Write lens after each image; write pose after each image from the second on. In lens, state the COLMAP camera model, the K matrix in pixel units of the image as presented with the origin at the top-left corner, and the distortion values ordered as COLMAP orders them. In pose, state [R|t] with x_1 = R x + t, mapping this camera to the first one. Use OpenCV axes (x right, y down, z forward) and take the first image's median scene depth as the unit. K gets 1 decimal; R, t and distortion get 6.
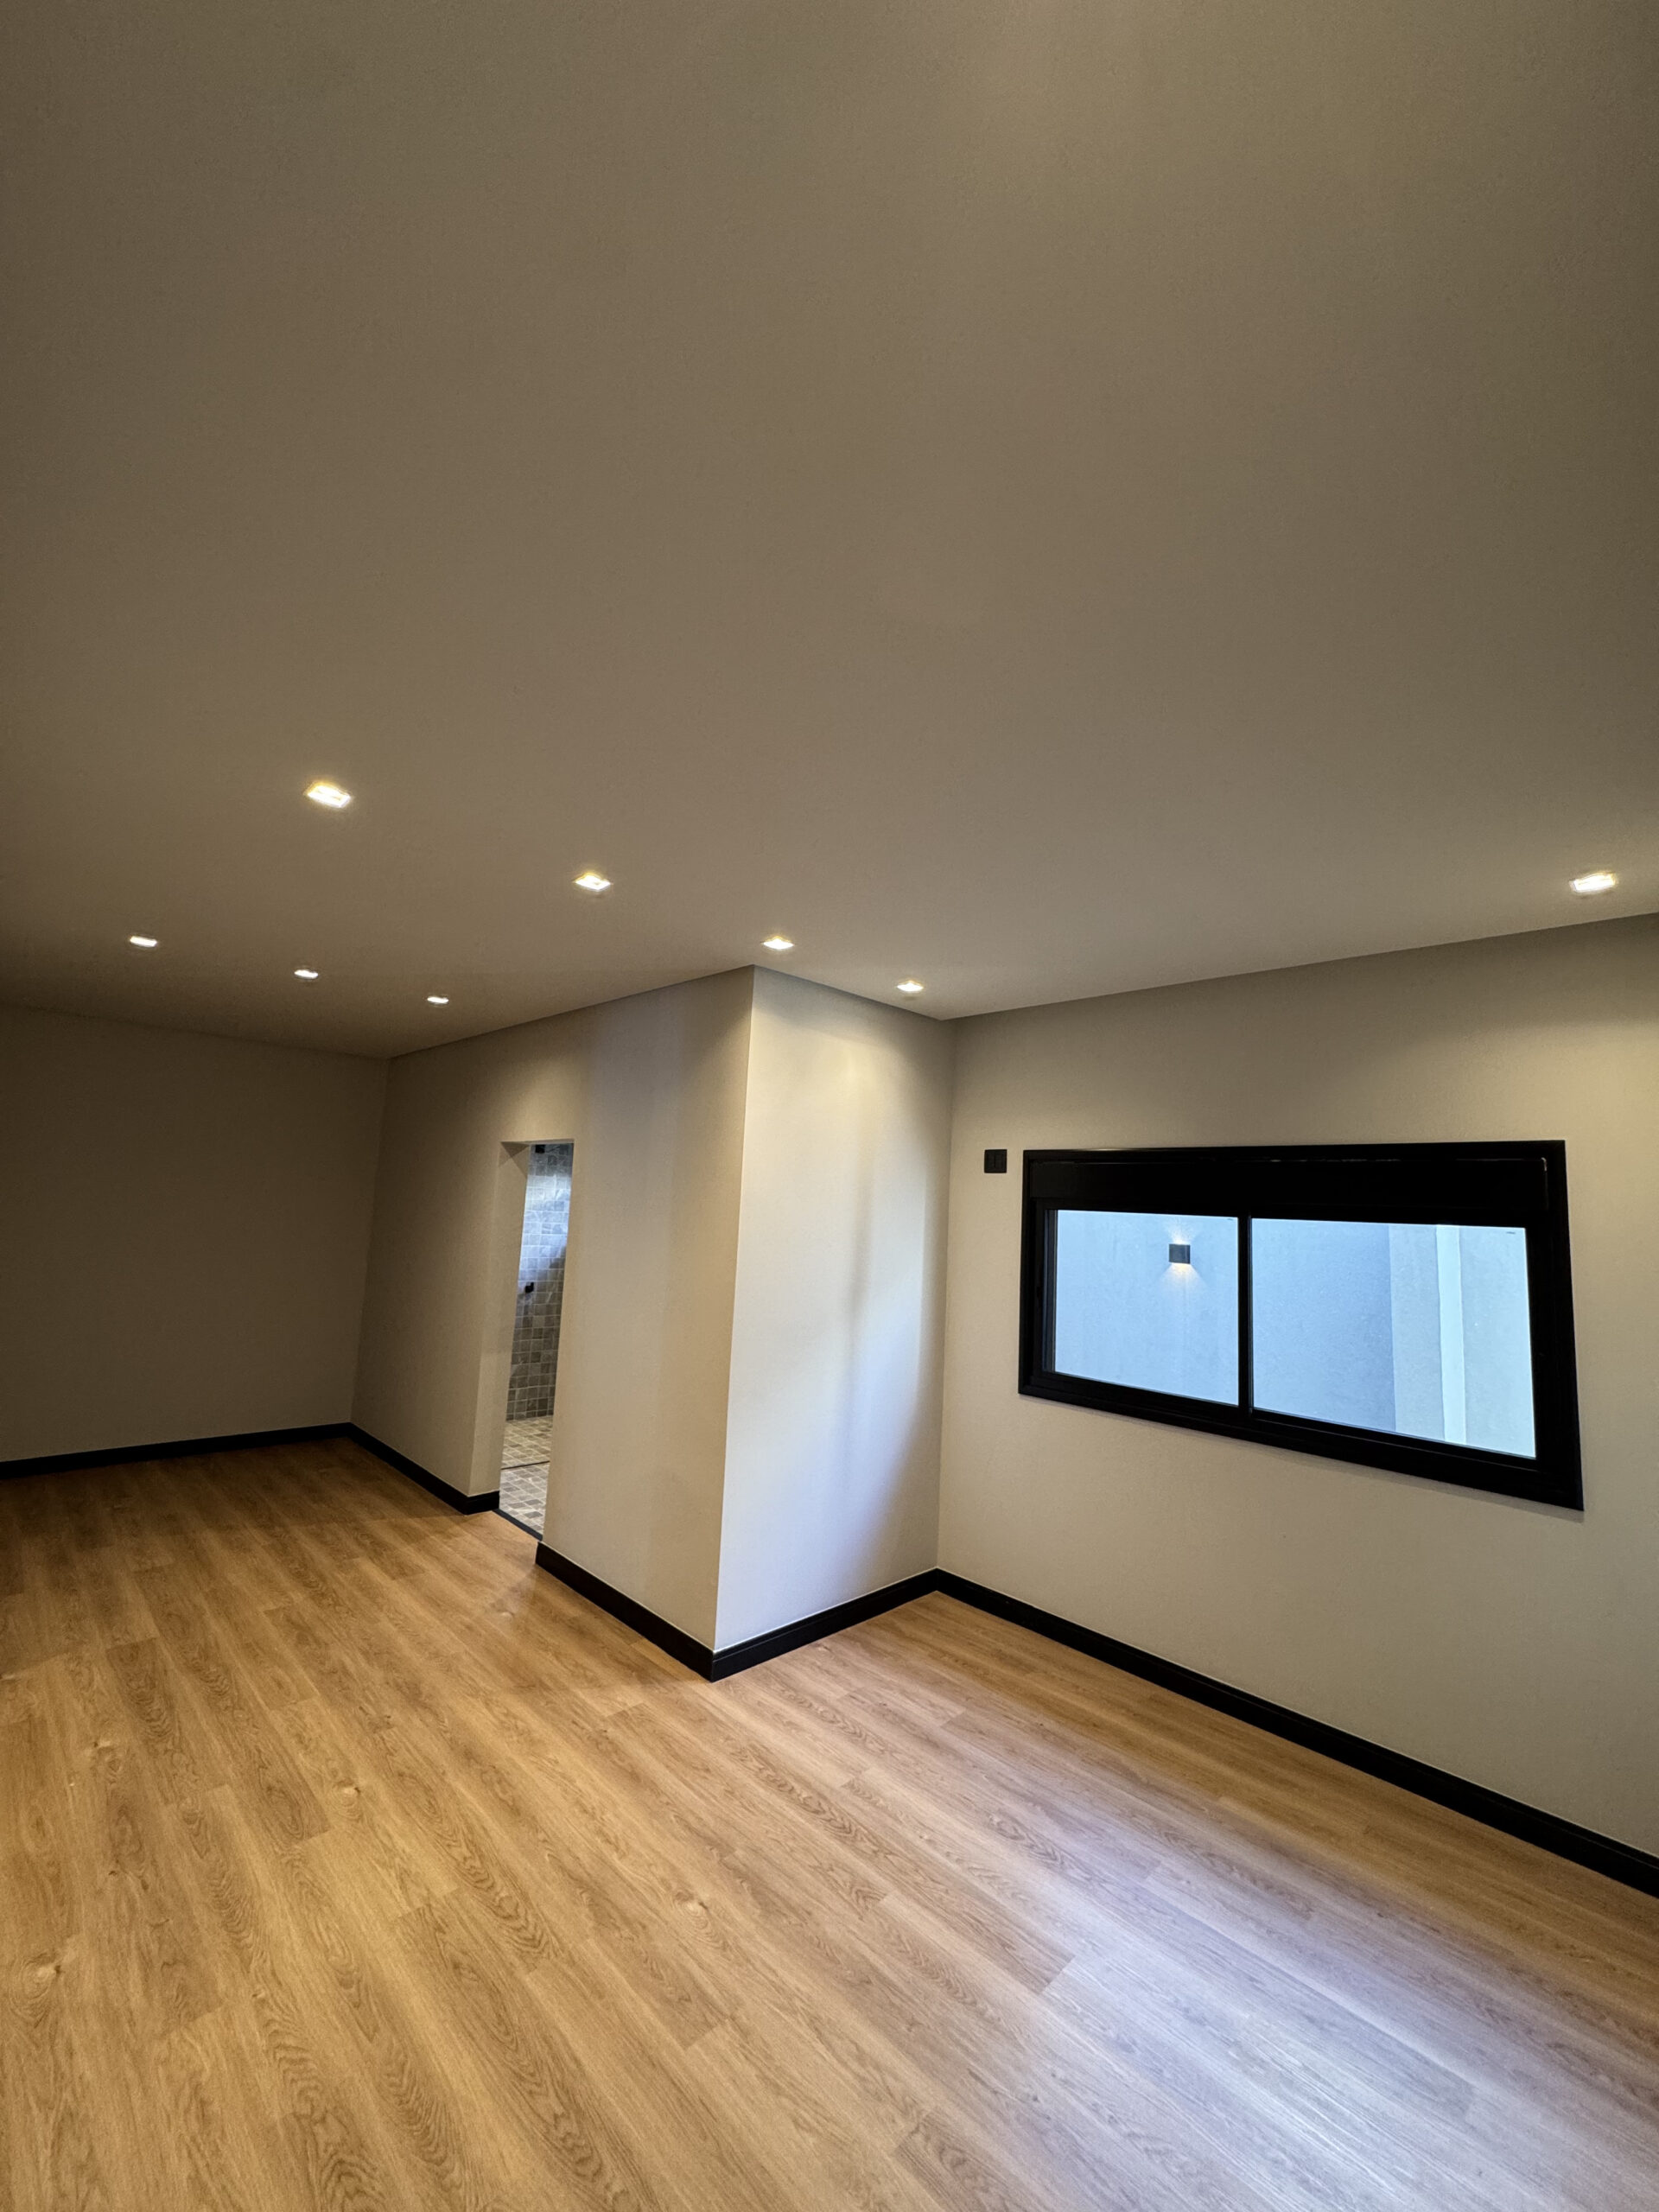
lens RADIAL K [[880.6, 0, 827.8], [0, 880.6, 1104.1], [0, 0, 1]] dist [-0.003601, 0.000000]
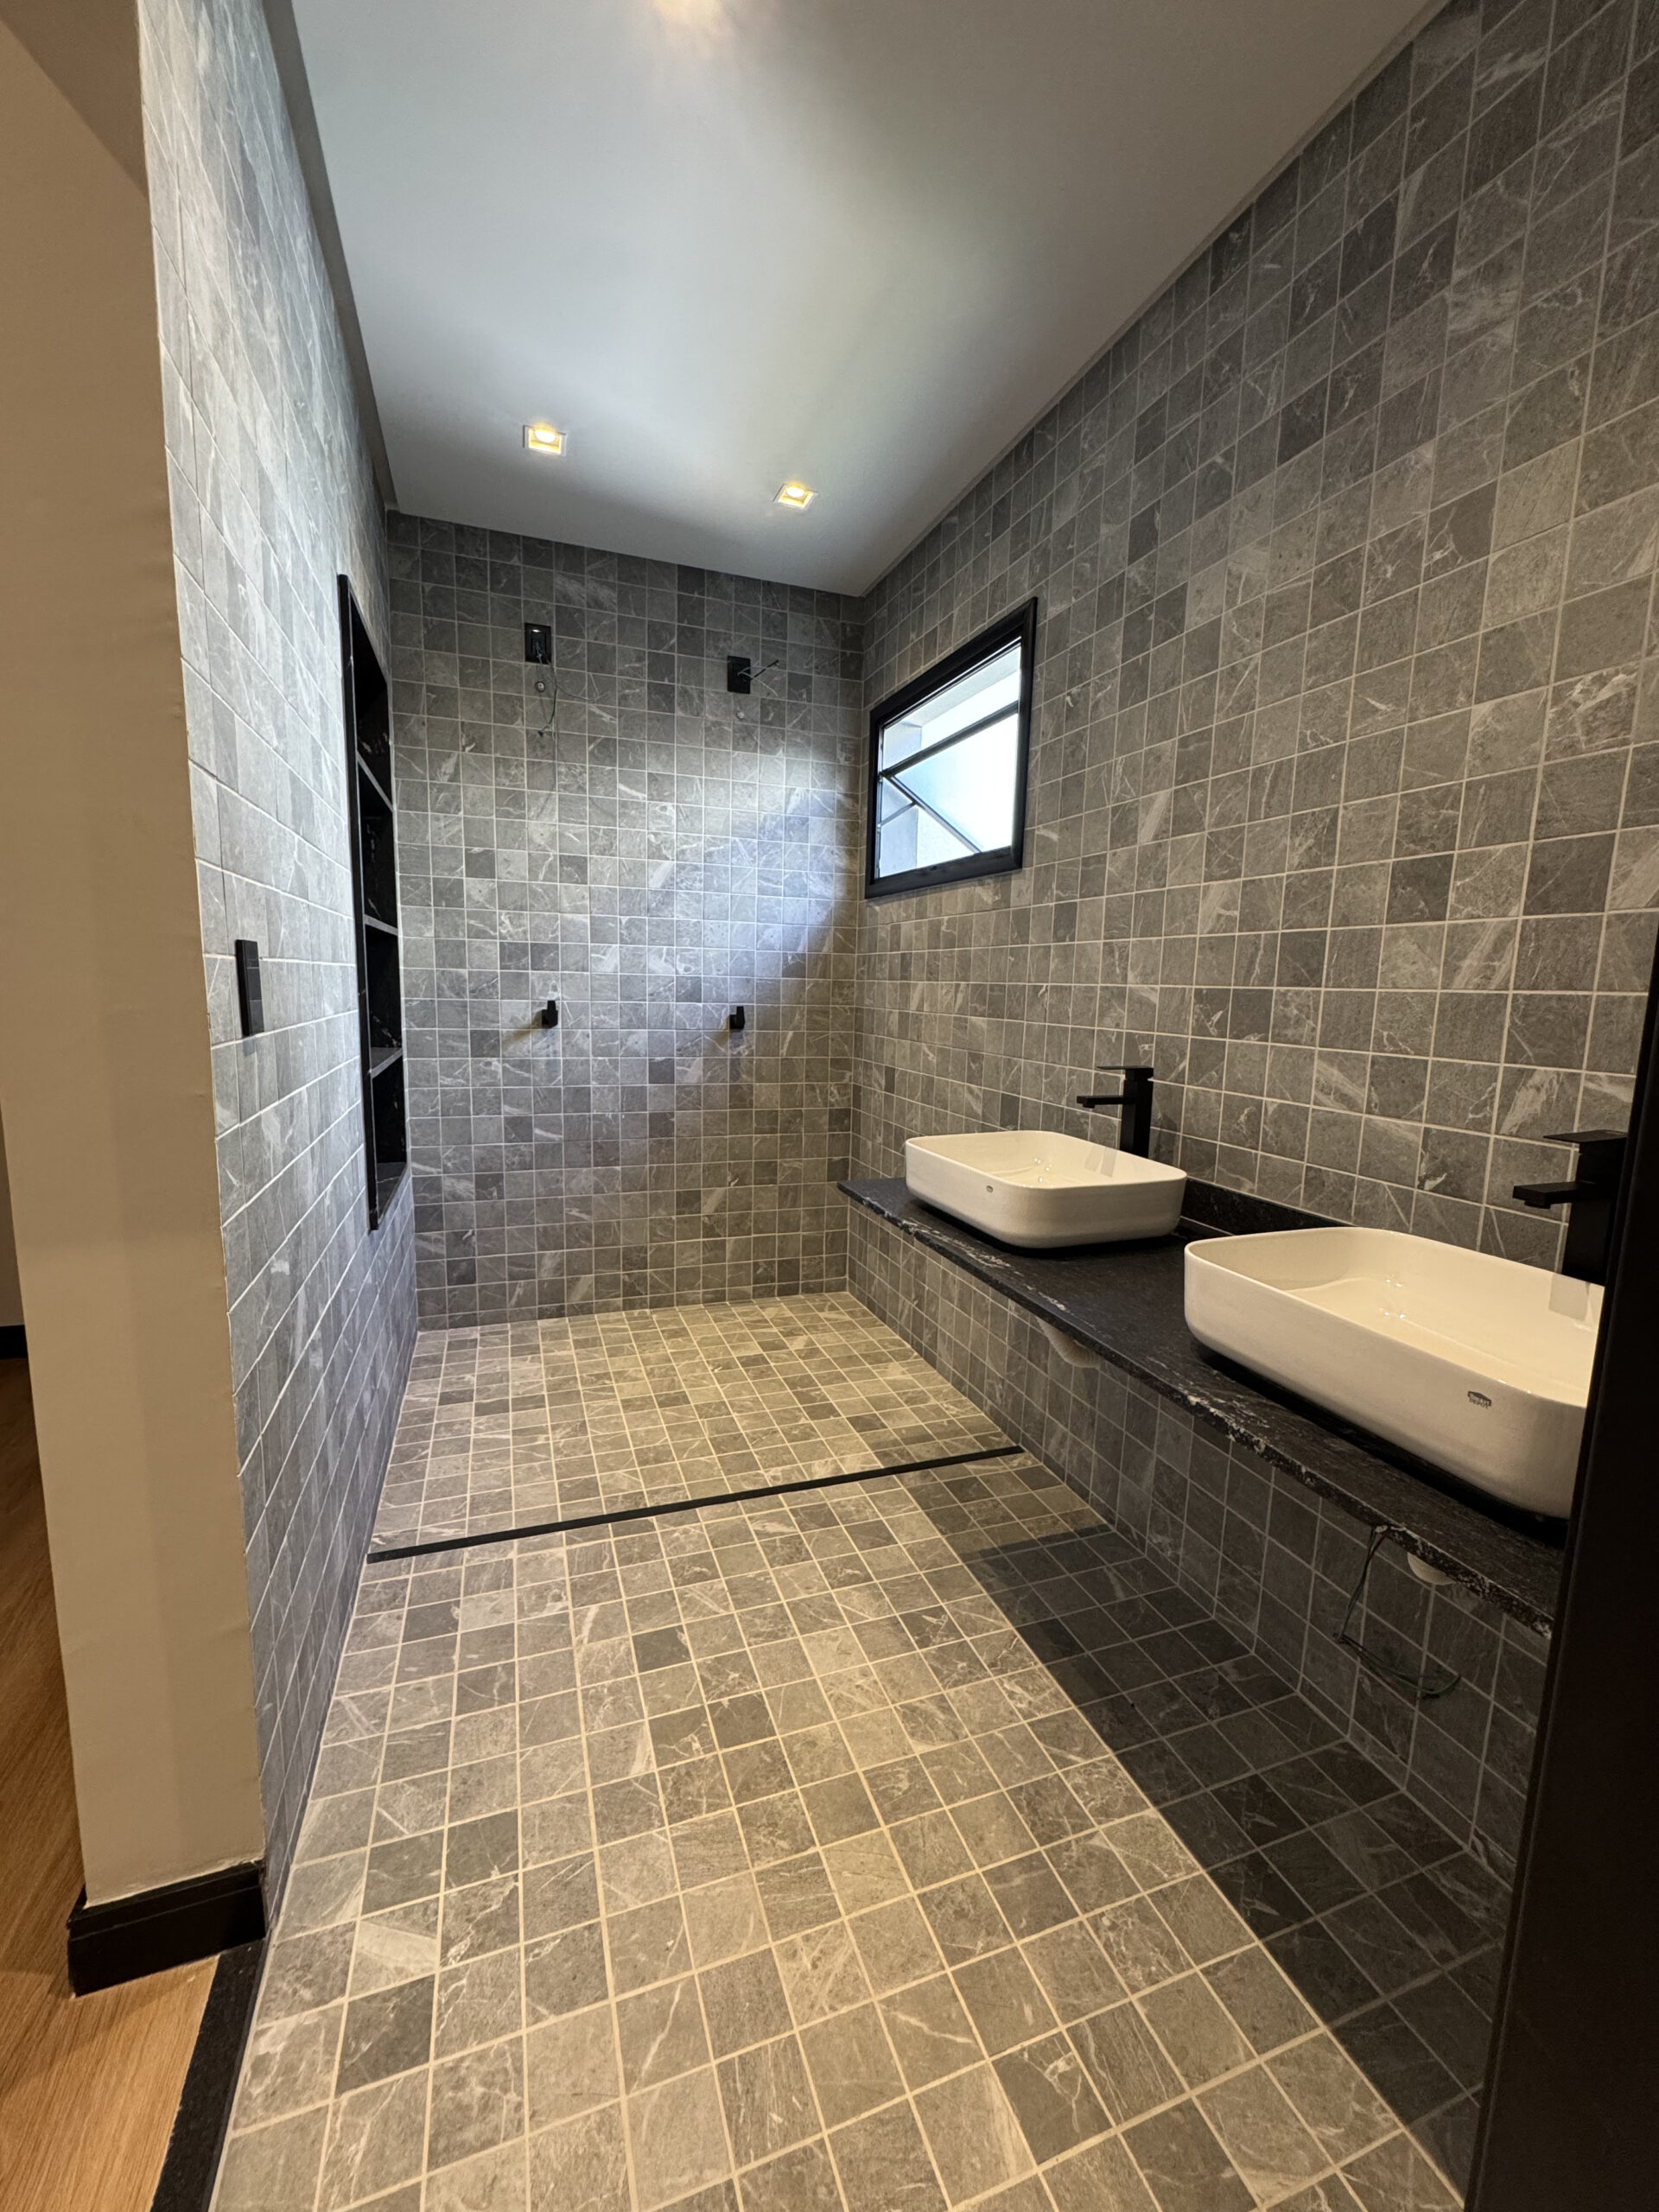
lens RADIAL K [[880.6, 0, 827.8], [0, 880.6, 1104.1], [0, 0, 1]] dist [-0.003601, 0.000000]
pose [[0.906992, 0.033737, -0.419795, -0.115569], [0.069002, 0.971412, 0.227150, 0.154039], [0.415458, -0.234990, 0.878735, 0.627969]]
